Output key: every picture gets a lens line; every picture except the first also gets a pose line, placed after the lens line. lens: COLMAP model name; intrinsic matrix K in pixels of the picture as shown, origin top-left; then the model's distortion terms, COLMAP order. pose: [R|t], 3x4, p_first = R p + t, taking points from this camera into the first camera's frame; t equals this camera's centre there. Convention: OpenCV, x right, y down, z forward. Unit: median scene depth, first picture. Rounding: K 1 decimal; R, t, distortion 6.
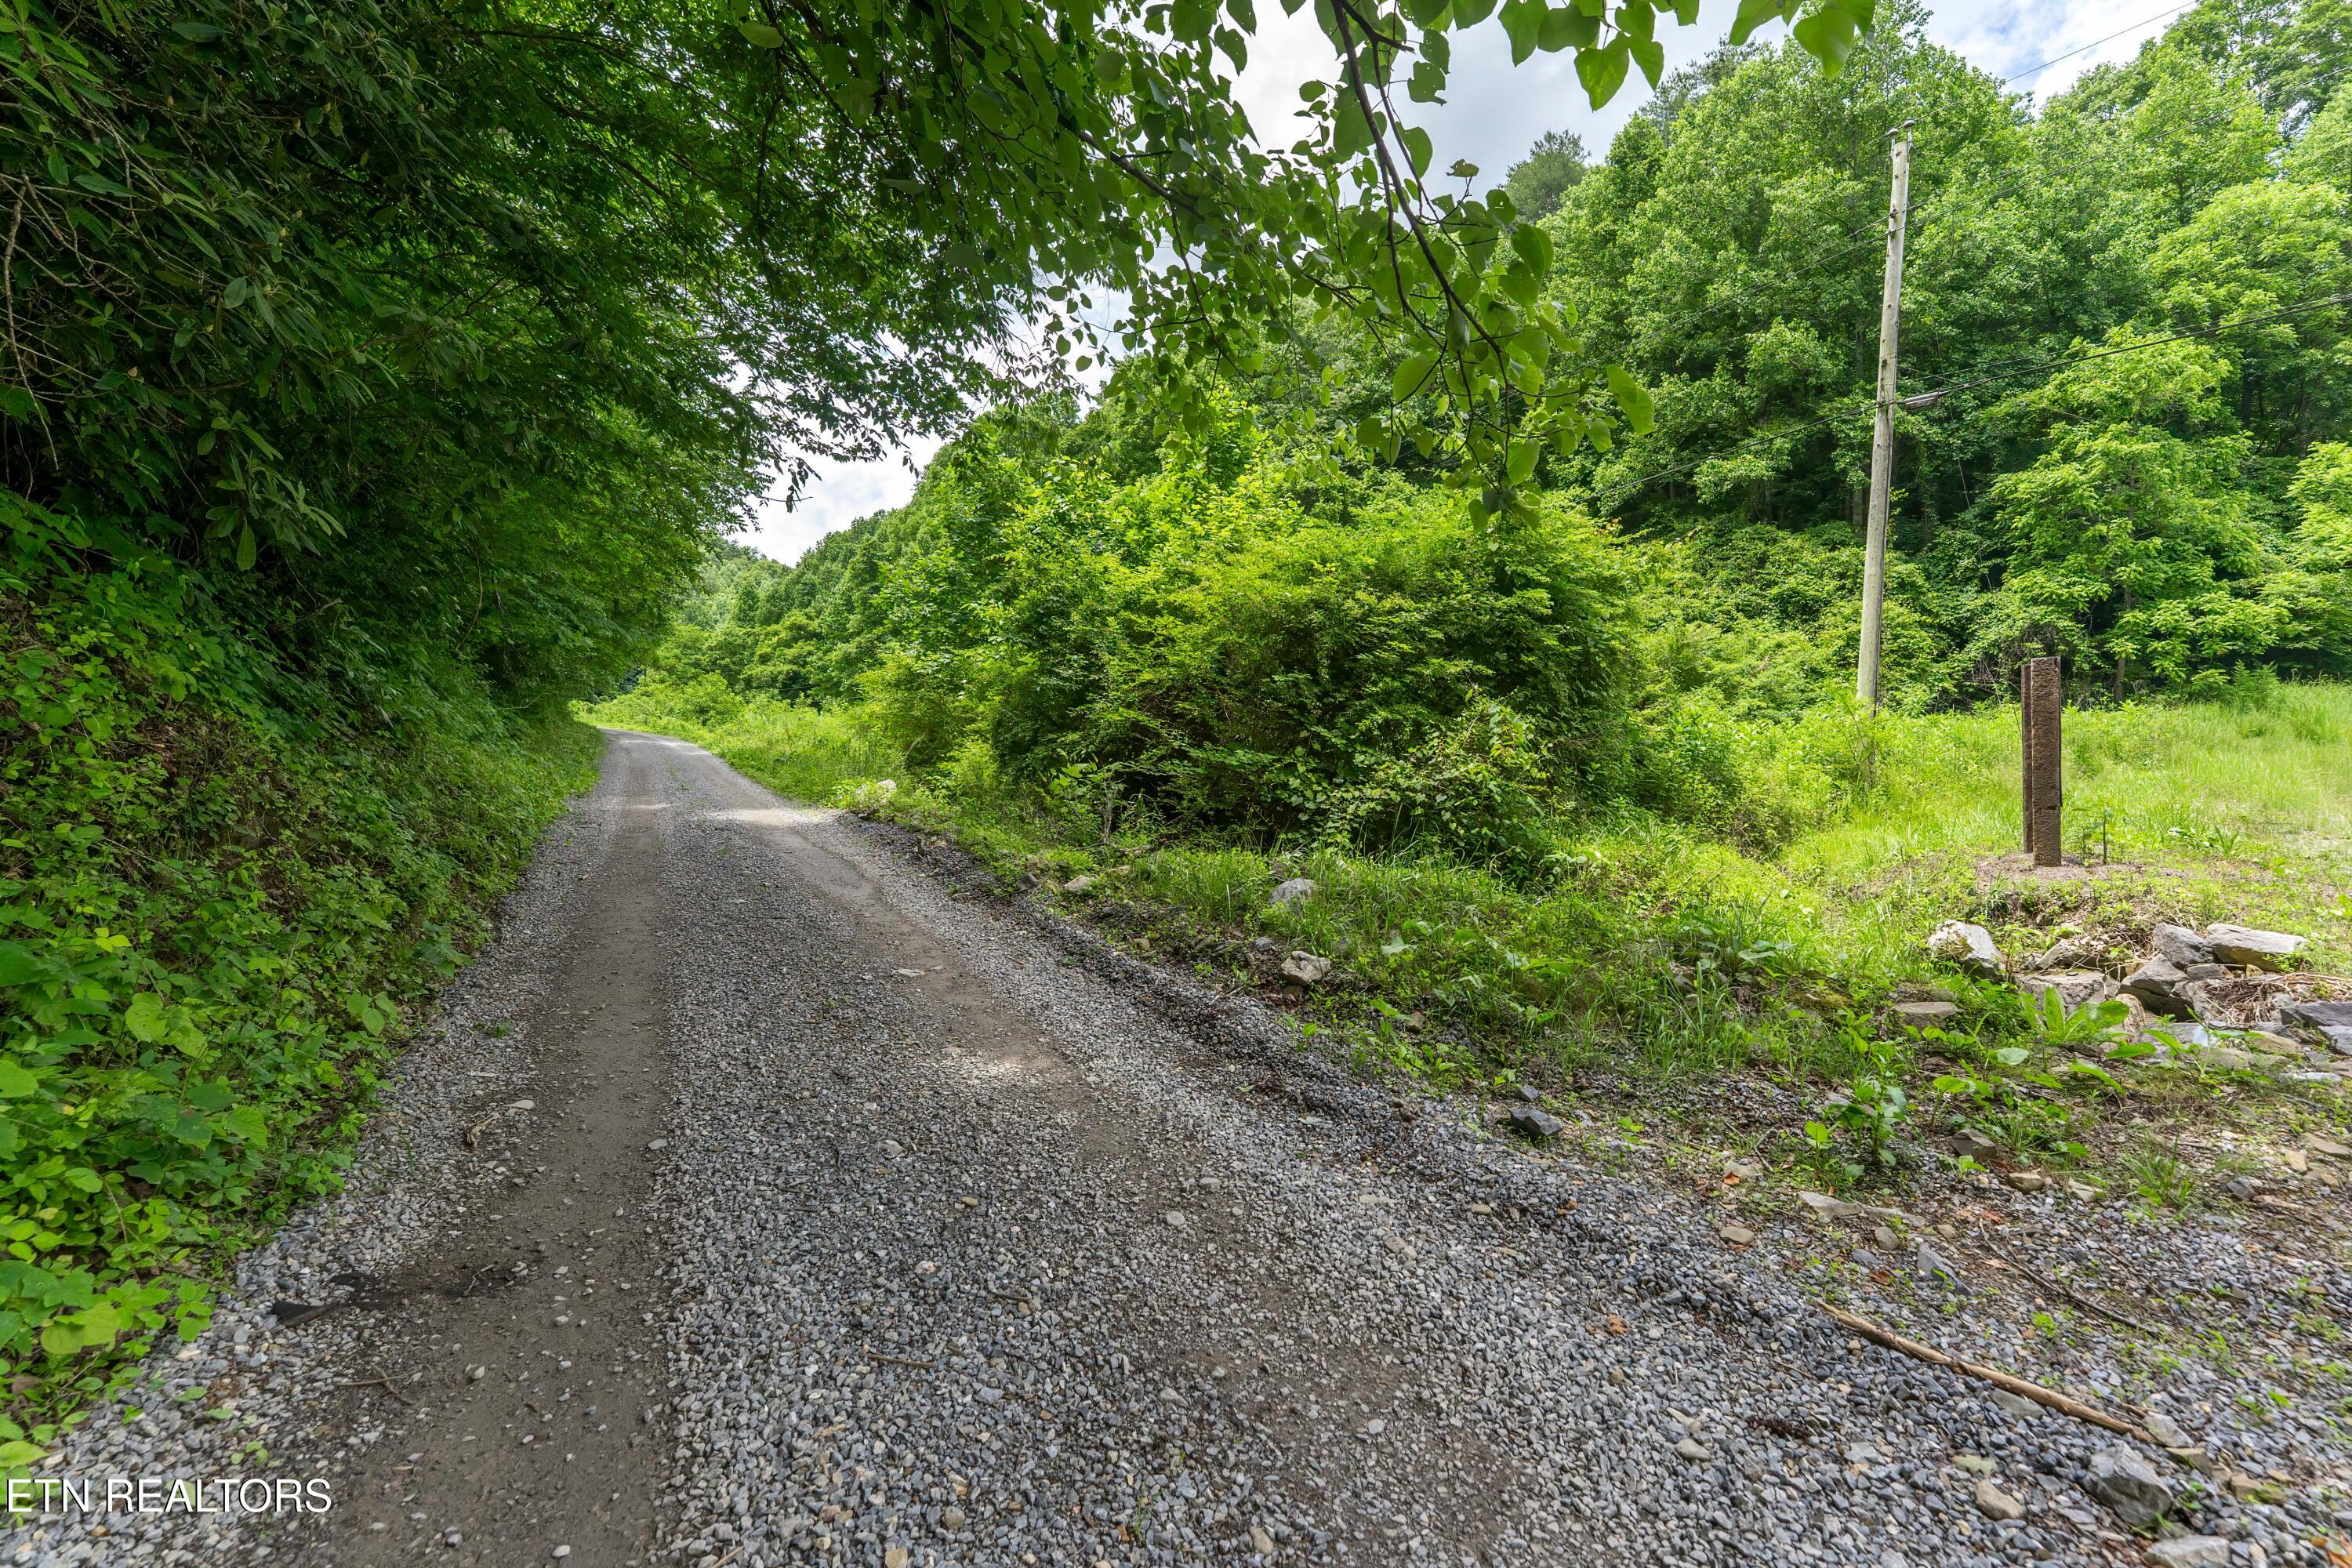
lens RADIAL K [[1001.0, 0, 1176.1], [0, 1001.0, 785.2], [0, 0, 1]] dist [-0.001739, 0.000219]
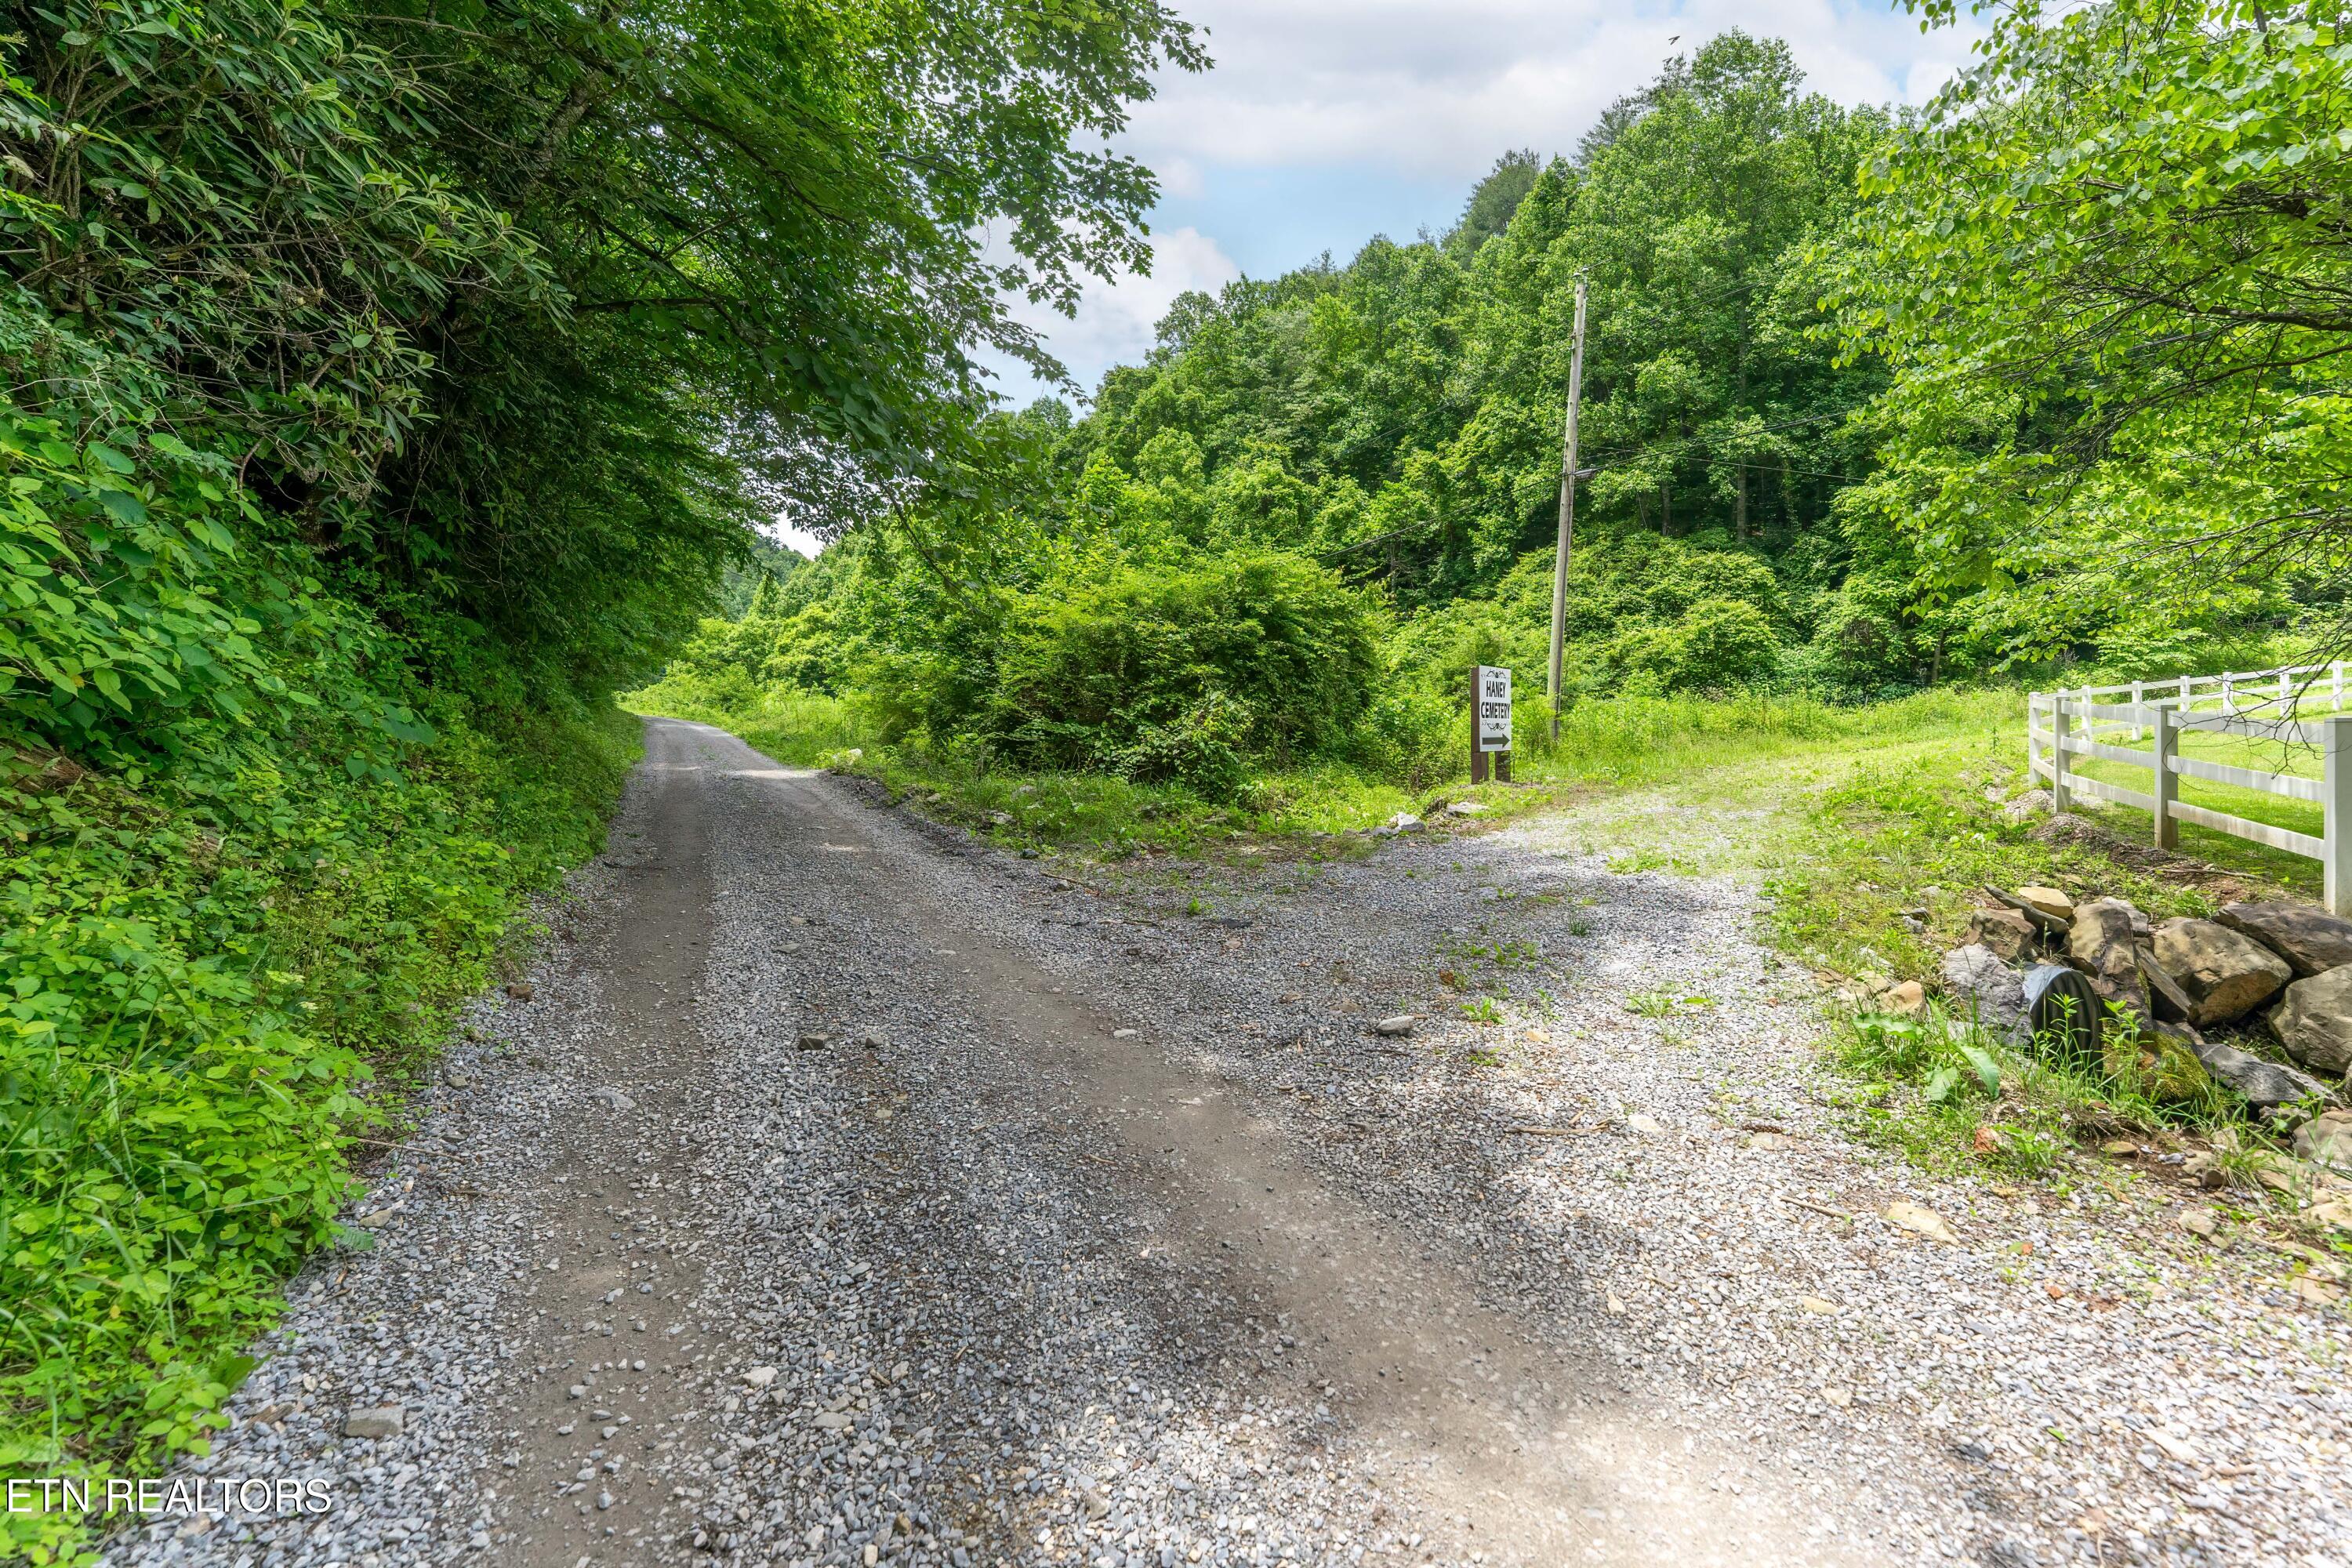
lens RADIAL K [[1001.0, 0, 1174.4], [0, 1001.0, 782.9], [0, 0, 1]] dist [-0.001739, 0.000219]
pose [[0.999759, -0.002073, -0.021863, 0.078915], [0.002324, 0.999931, 0.011493, 0.011743], [0.021838, -0.011541, 0.999695, -0.163561]]
